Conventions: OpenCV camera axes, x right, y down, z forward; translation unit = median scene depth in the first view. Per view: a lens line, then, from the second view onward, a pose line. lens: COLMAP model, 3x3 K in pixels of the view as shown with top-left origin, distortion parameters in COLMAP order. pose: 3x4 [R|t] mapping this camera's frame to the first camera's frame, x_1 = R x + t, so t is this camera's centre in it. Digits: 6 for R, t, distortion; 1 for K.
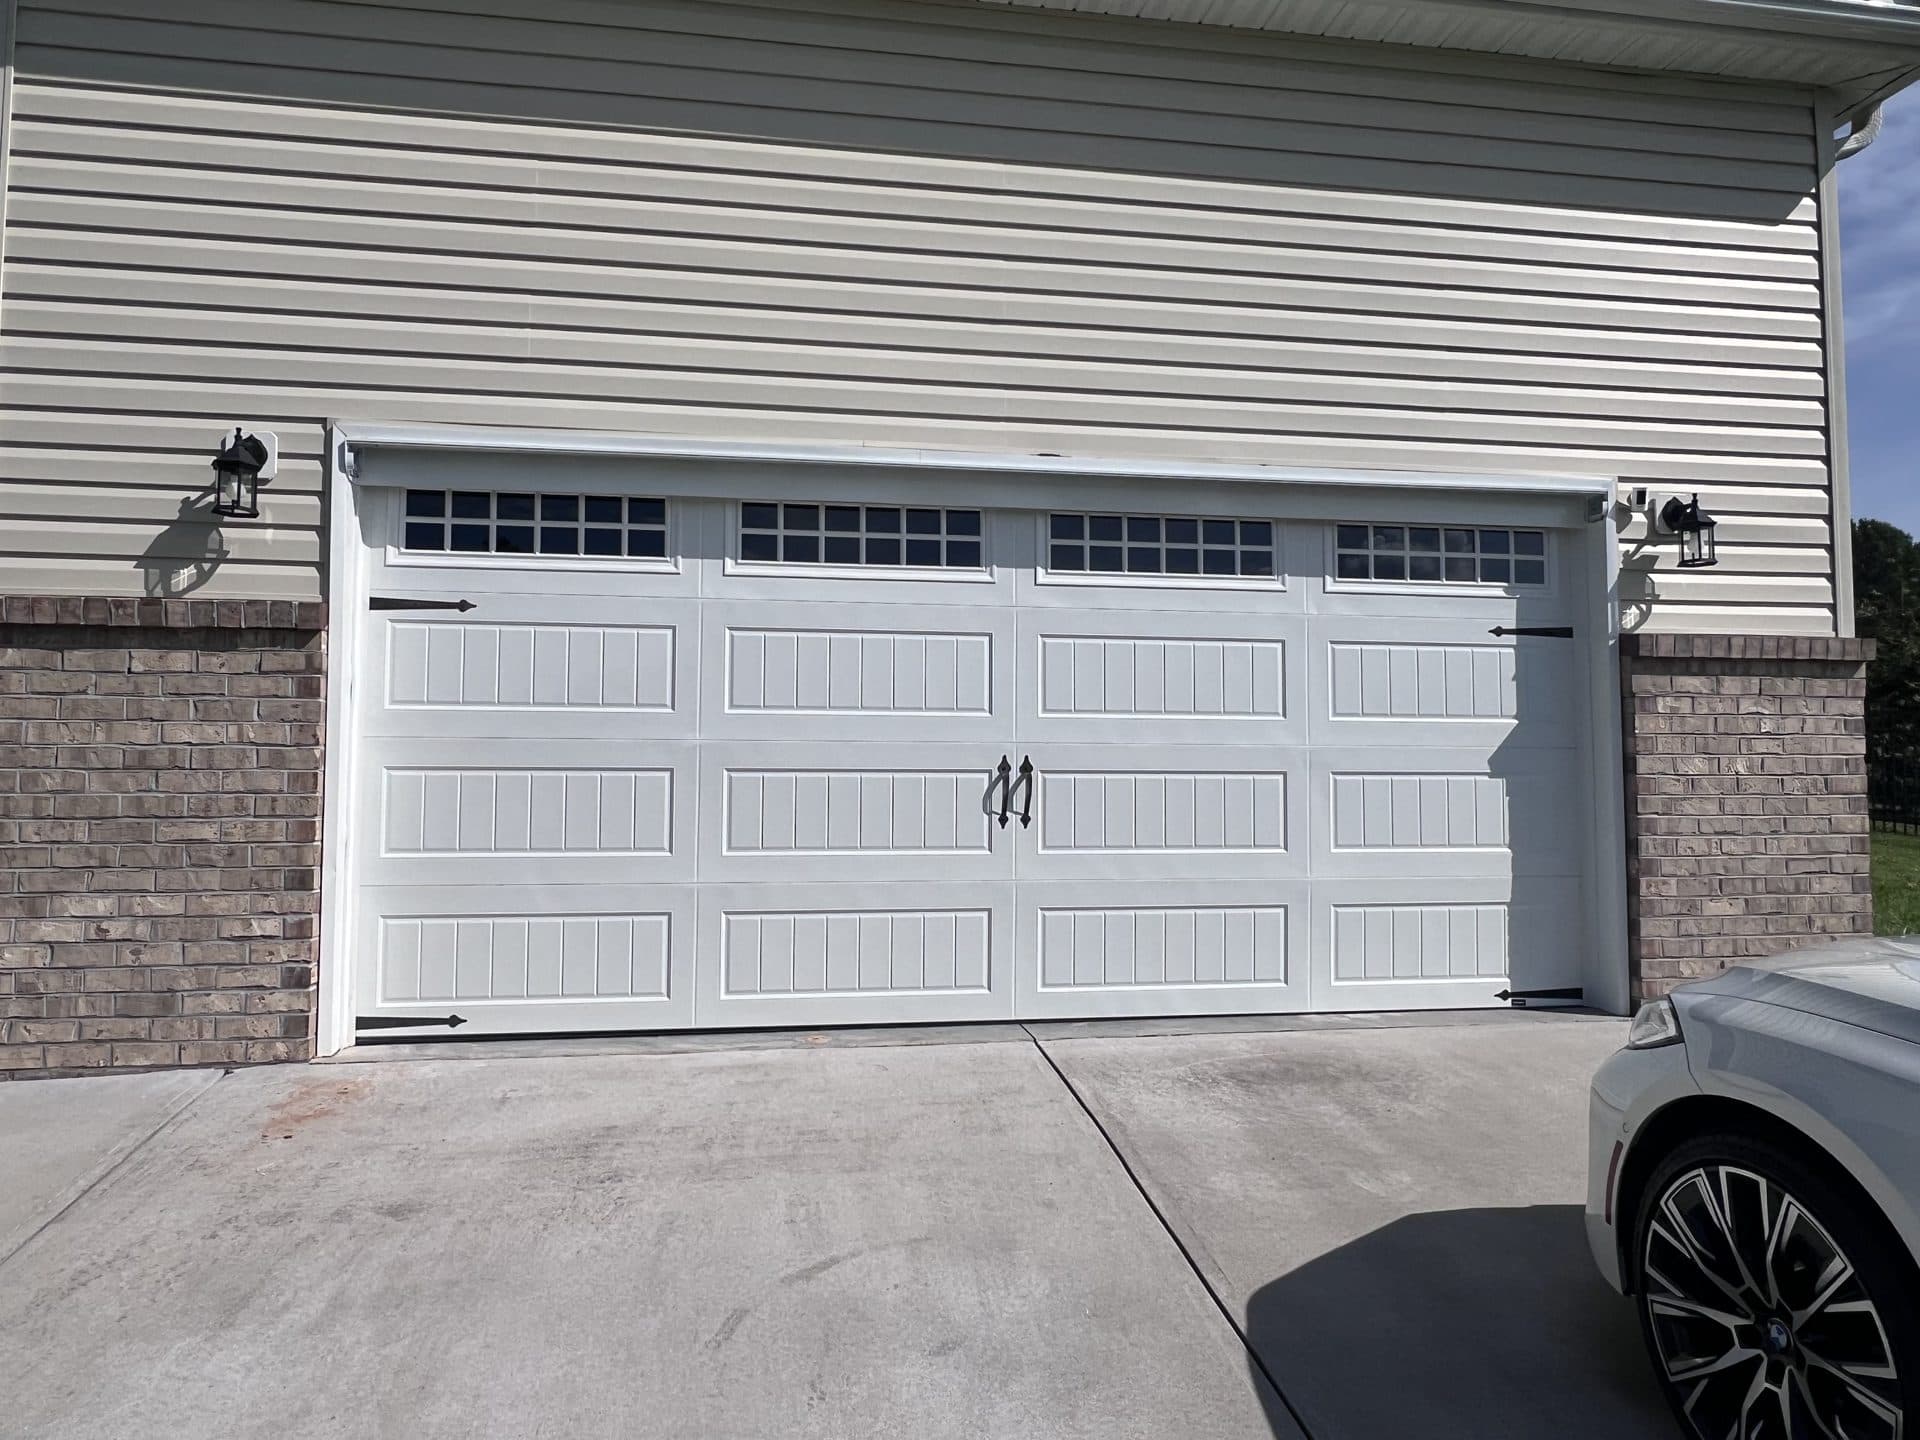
lens RADIAL K [[1118.3, 0, 956.1], [0, 1118.3, 715.9], [0, 0, 1]] dist [0.000951, 0.000591]
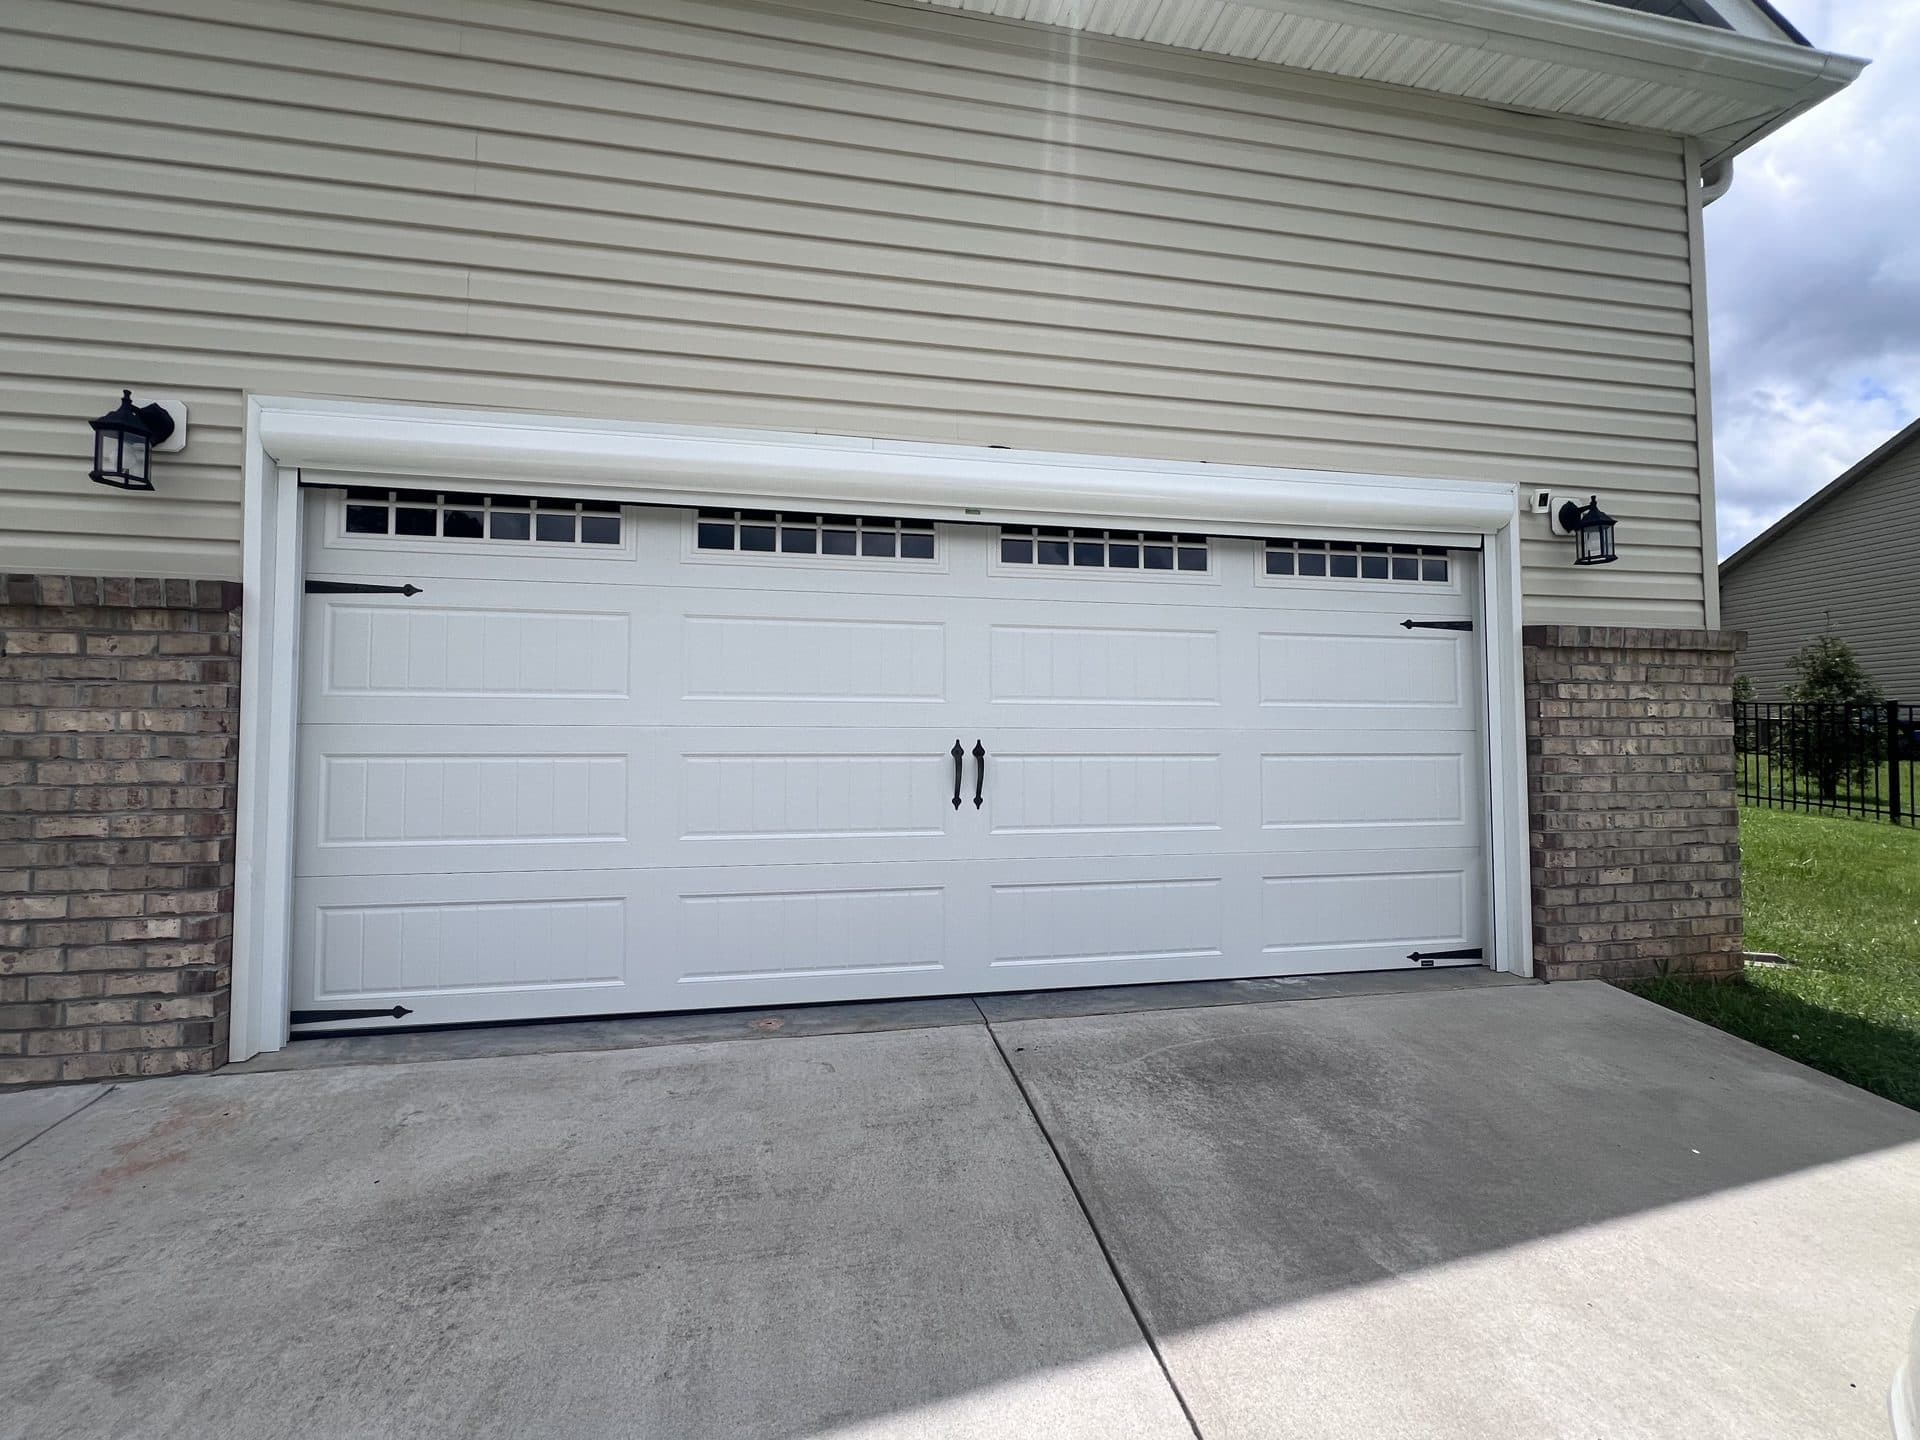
lens RADIAL K [[760.9, 0, 961.6], [0, 760.9, 714.7], [0, 0, 1]] dist [0.002933, 0.000009]
pose [[0.999129, -0.001809, 0.041687, 0.020344], [0.001270, 0.999915, 0.012953, 0.003039], [-0.041707, -0.012889, 0.999047, 0.334830]]
